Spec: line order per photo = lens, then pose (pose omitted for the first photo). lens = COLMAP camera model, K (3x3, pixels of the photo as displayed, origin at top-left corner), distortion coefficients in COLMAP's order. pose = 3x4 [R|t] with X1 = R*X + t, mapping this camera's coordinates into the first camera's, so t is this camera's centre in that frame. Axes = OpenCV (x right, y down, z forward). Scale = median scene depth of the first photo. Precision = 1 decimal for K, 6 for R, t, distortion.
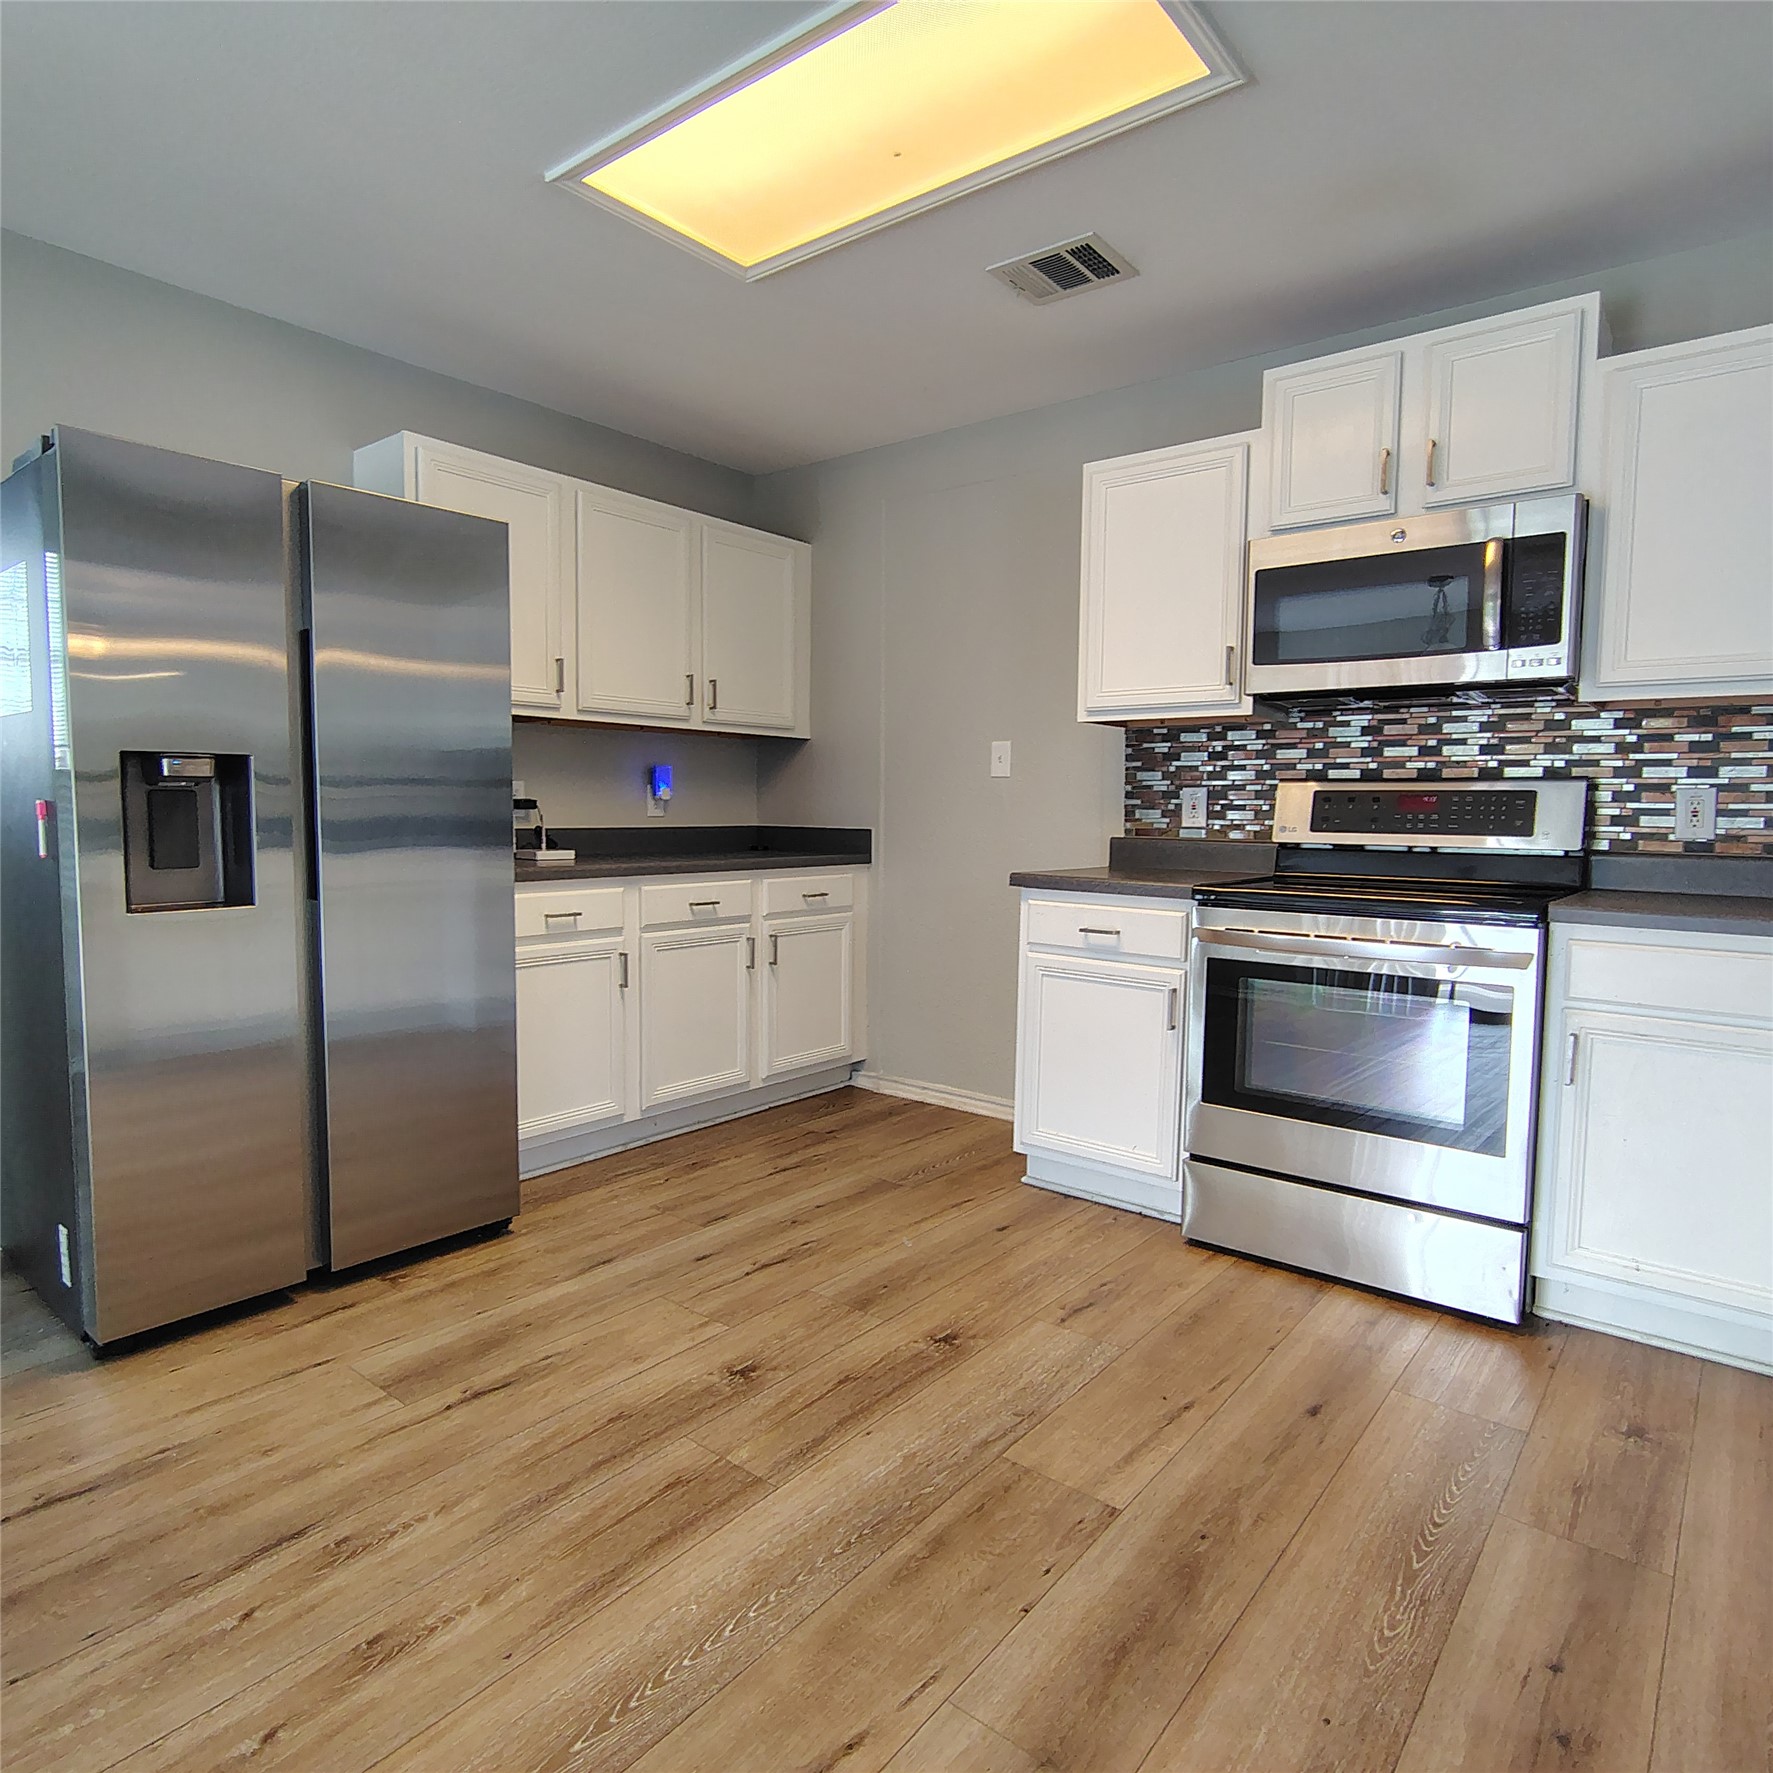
lens RADIAL K [[1101.7, 0, 877.2], [0, 1101.7, 878.0], [0, 0, 1]] dist [-0.005855, 0.001252]
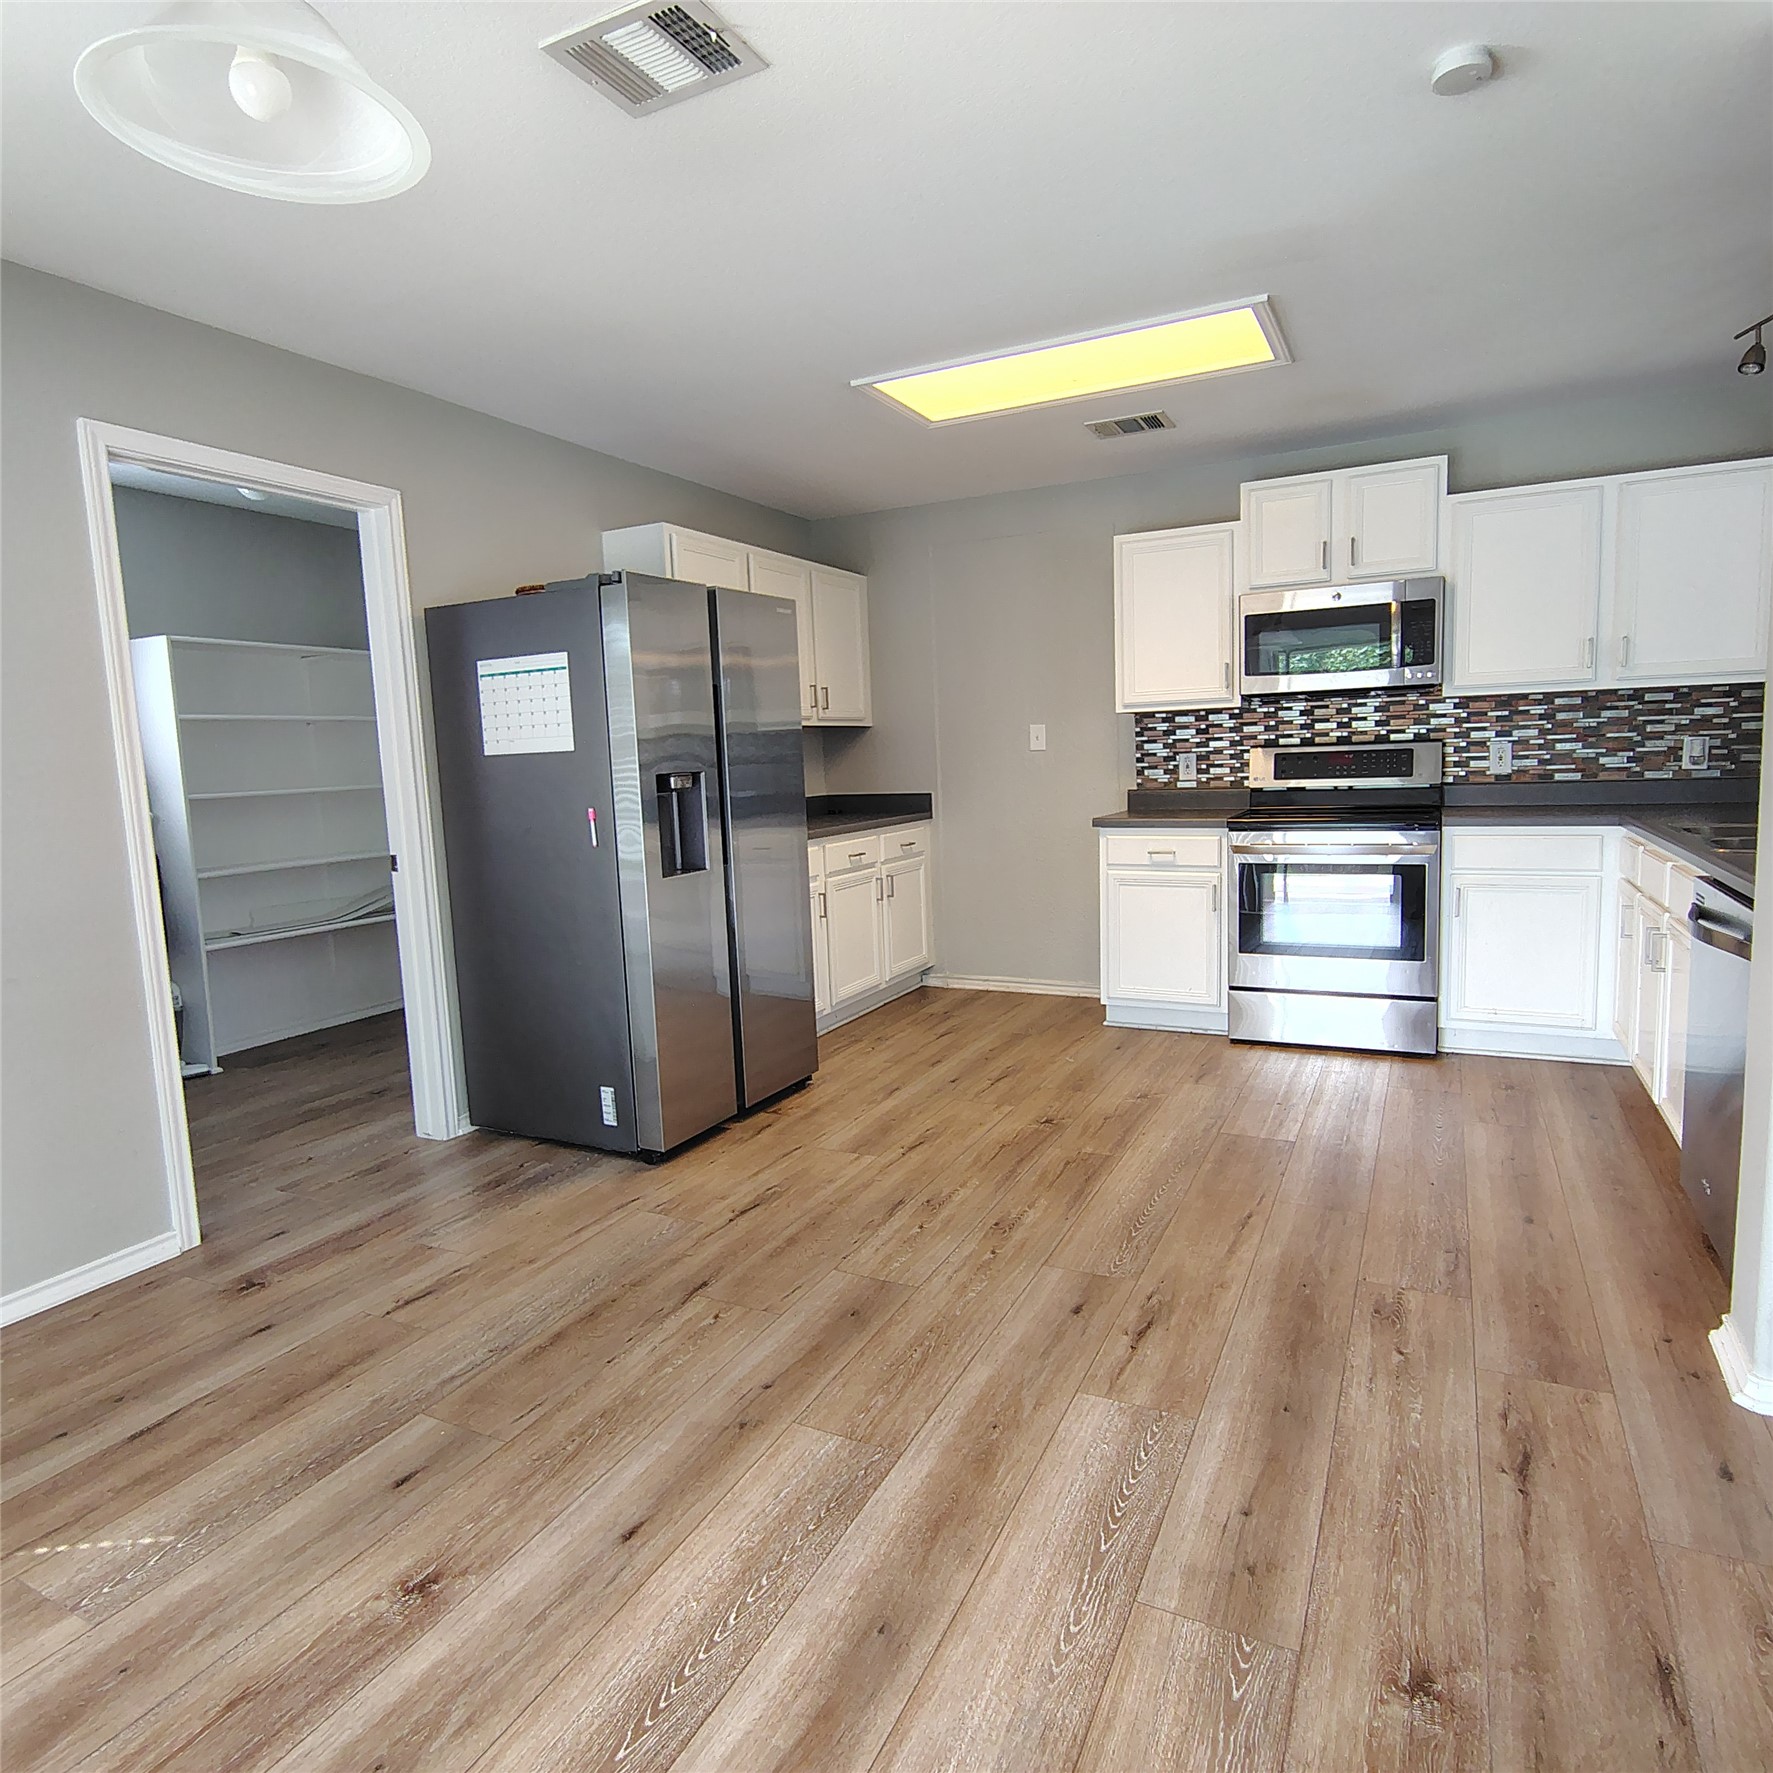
lens RADIAL K [[1101.7, 0, 879.1], [0, 1101.7, 877.2], [0, 0, 1]] dist [-0.005855, 0.001252]
pose [[0.976344, -0.072949, 0.203544, -0.530154], [0.063858, 0.996661, 0.050887, -0.022281], [-0.206577, -0.036685, 0.977742, -0.452547]]
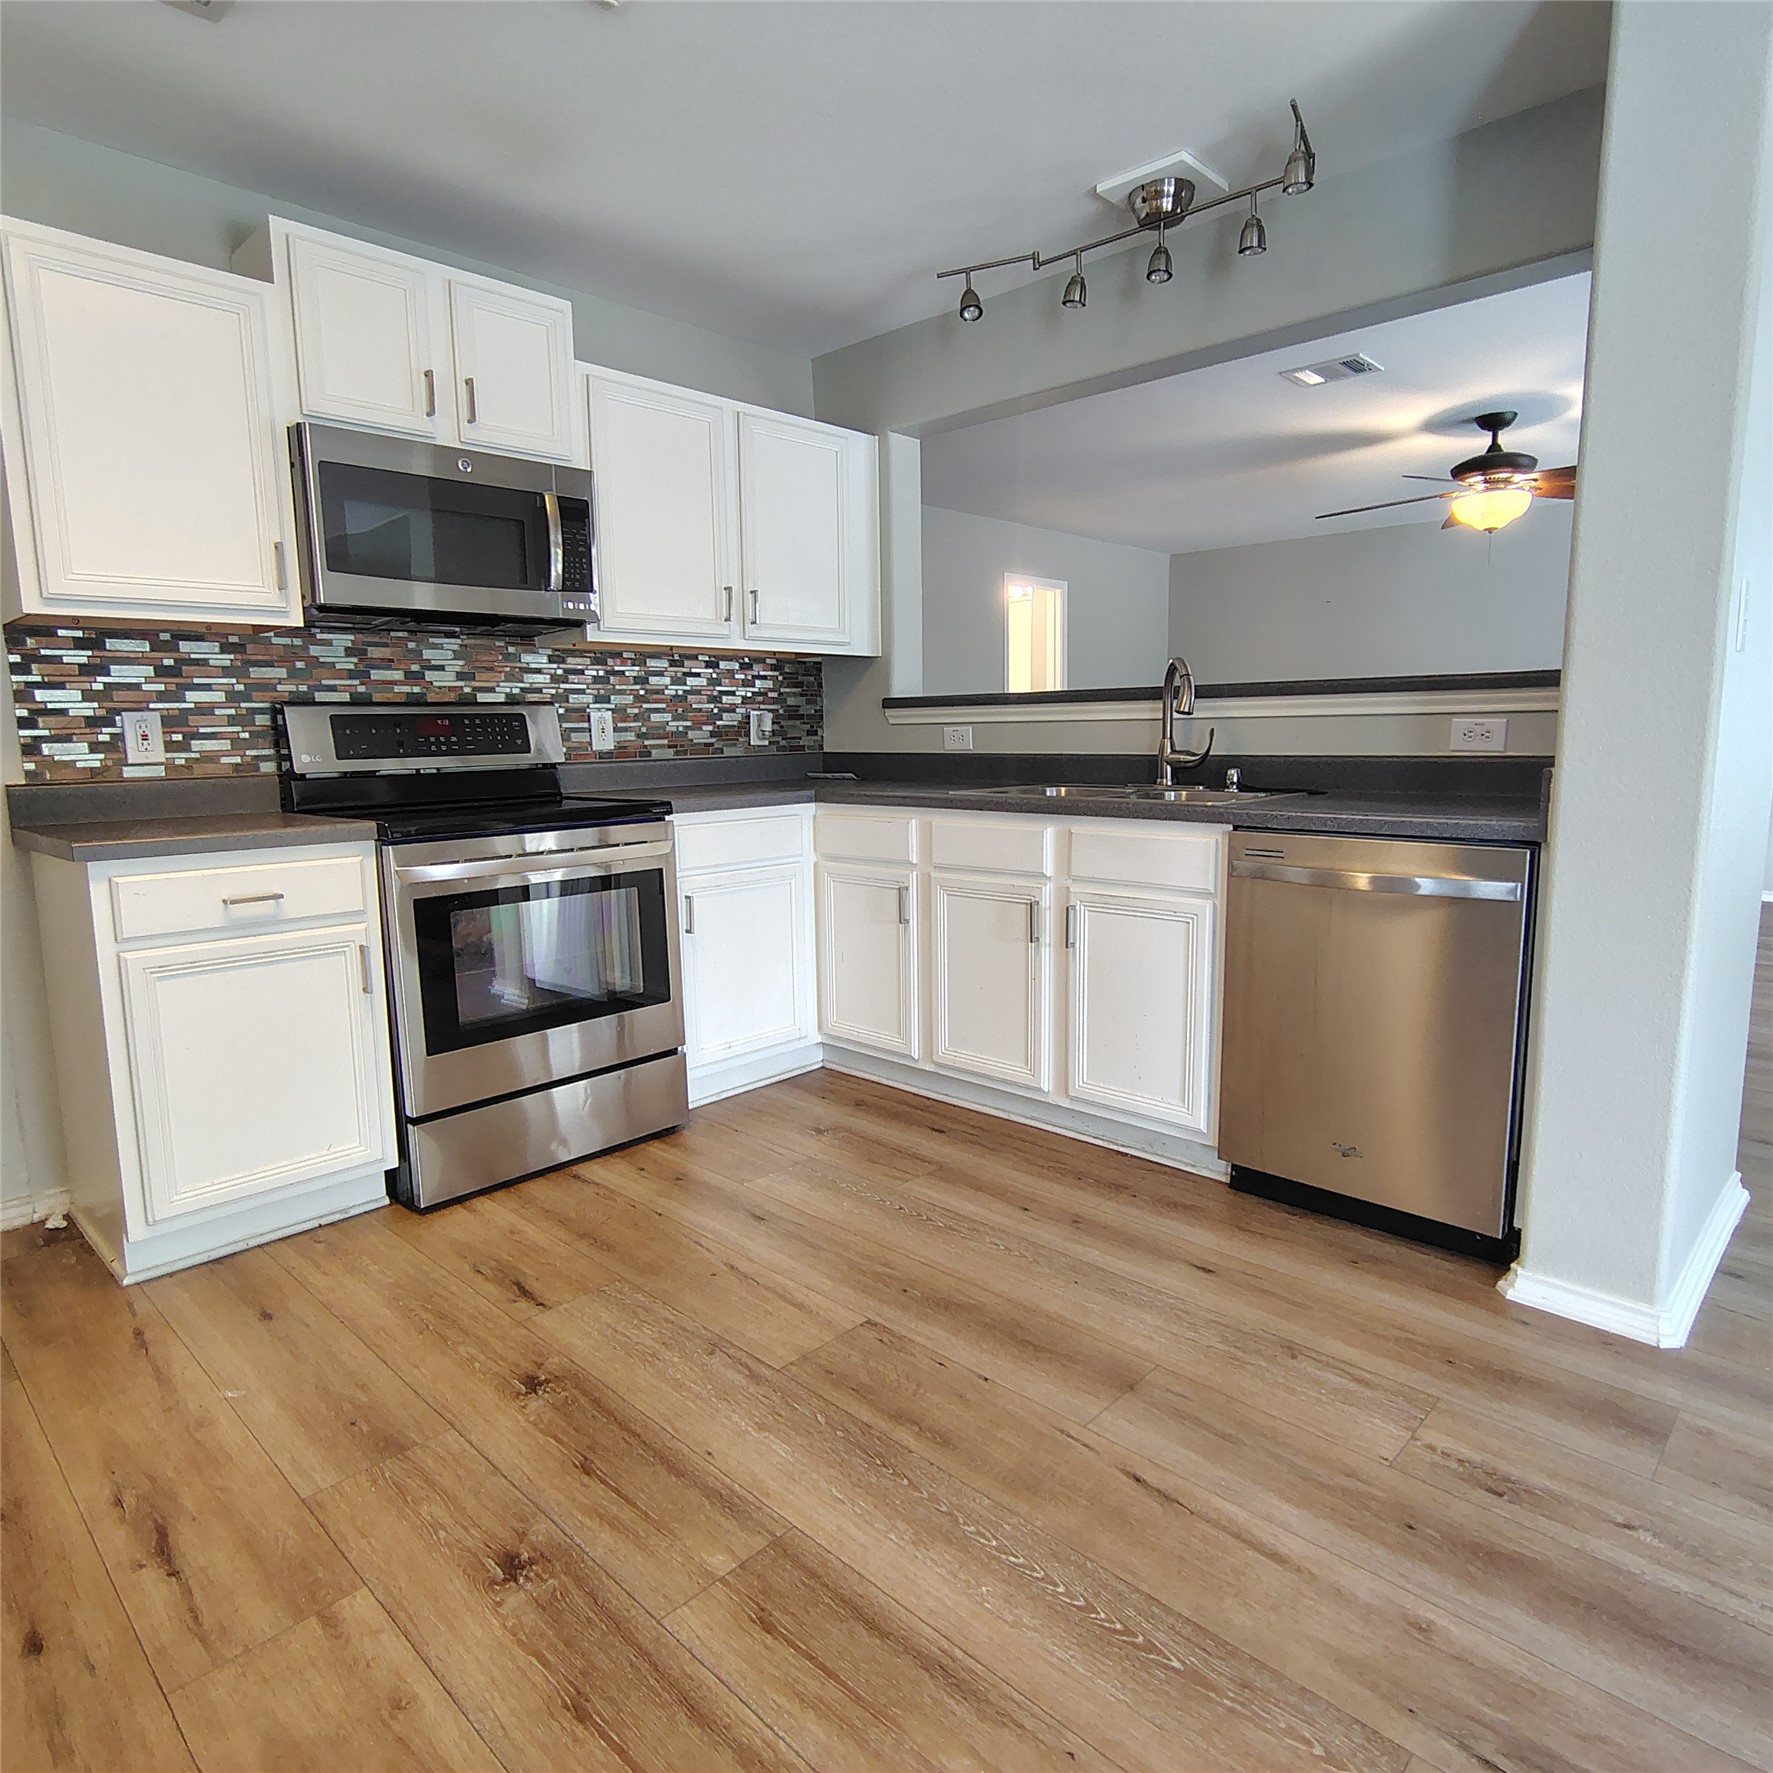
lens RADIAL K [[1101.7, 0, 881.6], [0, 1101.7, 881.5], [0, 0, 1]] dist [-0.005855, 0.001252]
pose [[0.087762, -0.151048, 0.984623, -0.545625], [0.083556, 0.986070, 0.143822, -0.039954], [-0.992631, 0.069649, 0.099161, 0.516271]]
